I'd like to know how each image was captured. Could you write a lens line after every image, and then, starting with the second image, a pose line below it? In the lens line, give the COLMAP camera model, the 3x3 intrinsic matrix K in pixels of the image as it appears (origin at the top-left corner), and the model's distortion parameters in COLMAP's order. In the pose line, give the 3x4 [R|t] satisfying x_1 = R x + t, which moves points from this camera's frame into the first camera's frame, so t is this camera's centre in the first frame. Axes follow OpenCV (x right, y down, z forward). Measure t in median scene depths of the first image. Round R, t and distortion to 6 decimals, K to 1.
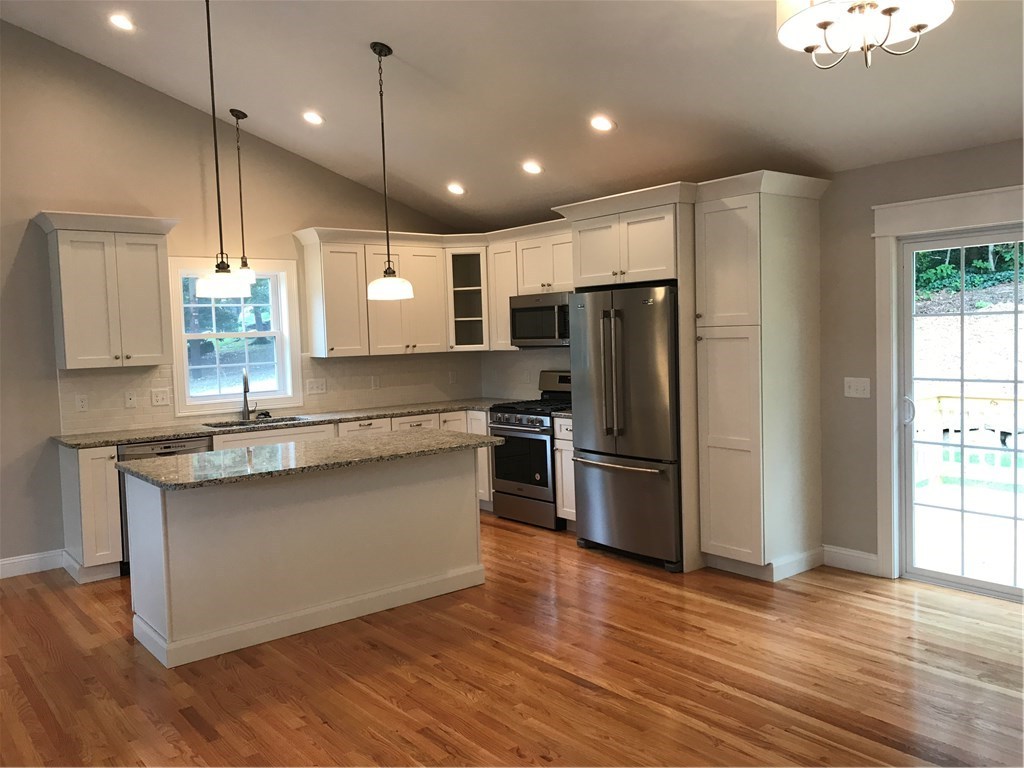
lens RADIAL K [[842.5, 0, 519.8], [0, 842.5, 381.2], [0, 0, 1]] dist [0.039658, -0.037241]
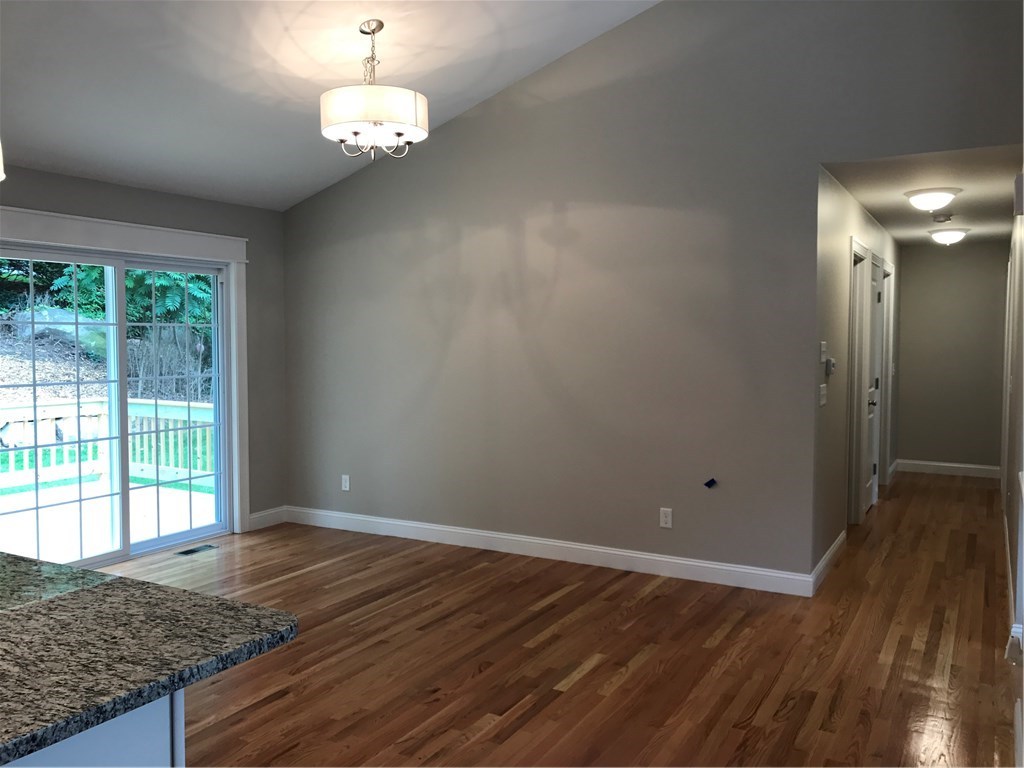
lens RADIAL K [[842.5, 0, 510.2], [0, 842.5, 379.0], [0, 0, 1]] dist [0.039658, -0.037241]
pose [[-0.366652, -0.017861, 0.930187, -0.571590], [0.067610, 0.996661, 0.045787, -0.013706], [-0.927898, 0.079677, -0.364220, 0.688854]]
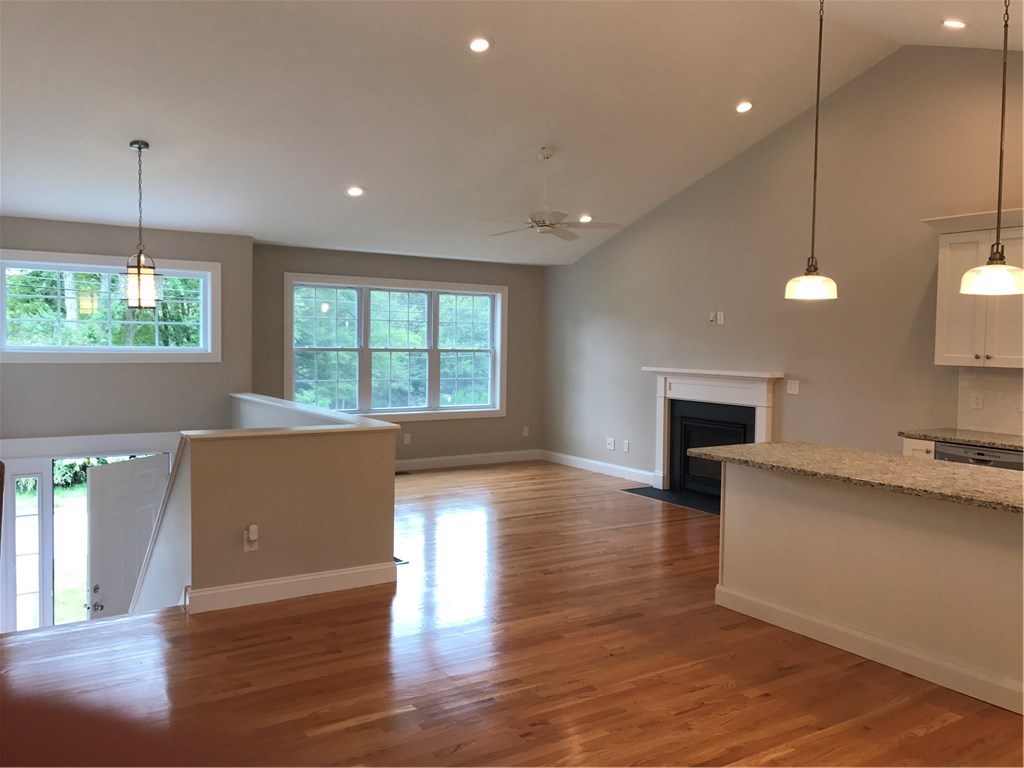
lens RADIAL K [[842.5, 0, 516.1], [0, 842.5, 382.5], [0, 0, 1]] dist [0.039658, -0.037241]
pose [[-0.097468, 0.081472, -0.991898, 0.561502], [-0.072548, 0.993411, 0.088725, -0.047449], [0.992591, 0.080608, -0.090915, 0.558854]]
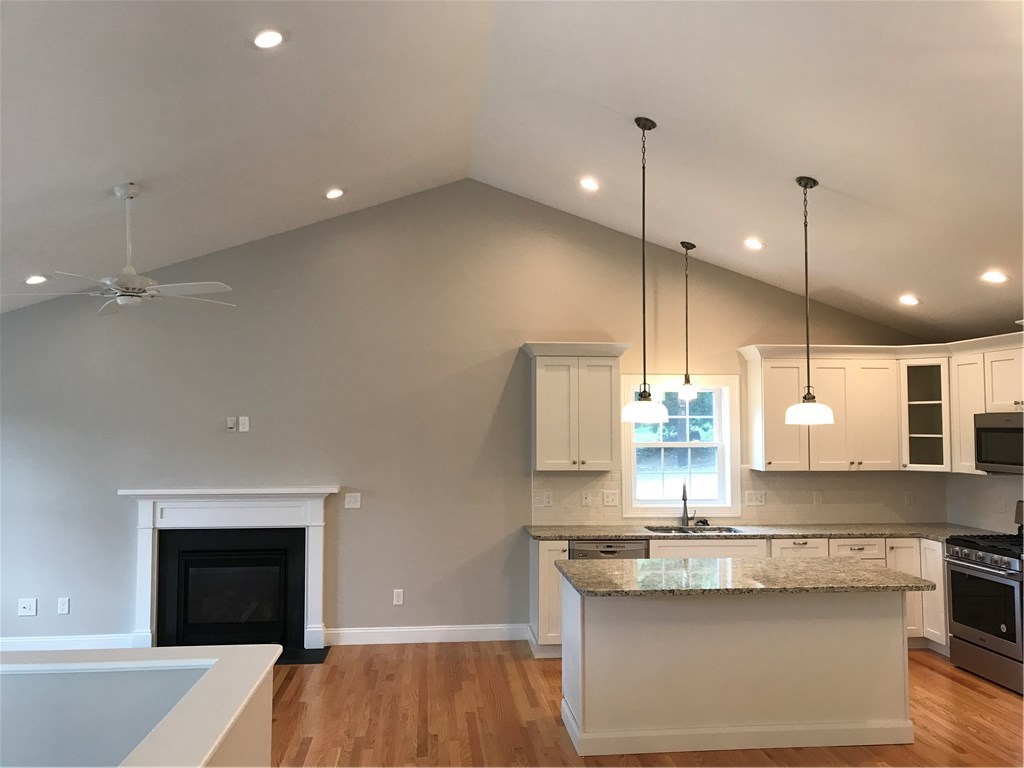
lens RADIAL K [[842.5, 0, 514.5], [0, 842.5, 383.2], [0, 0, 1]] dist [0.039658, -0.037241]
pose [[0.838235, 0.005525, -0.545281, 0.084121], [-0.059487, 0.994907, -0.081366, -0.037987], [0.542055, 0.100641, 0.834295, -0.018101]]
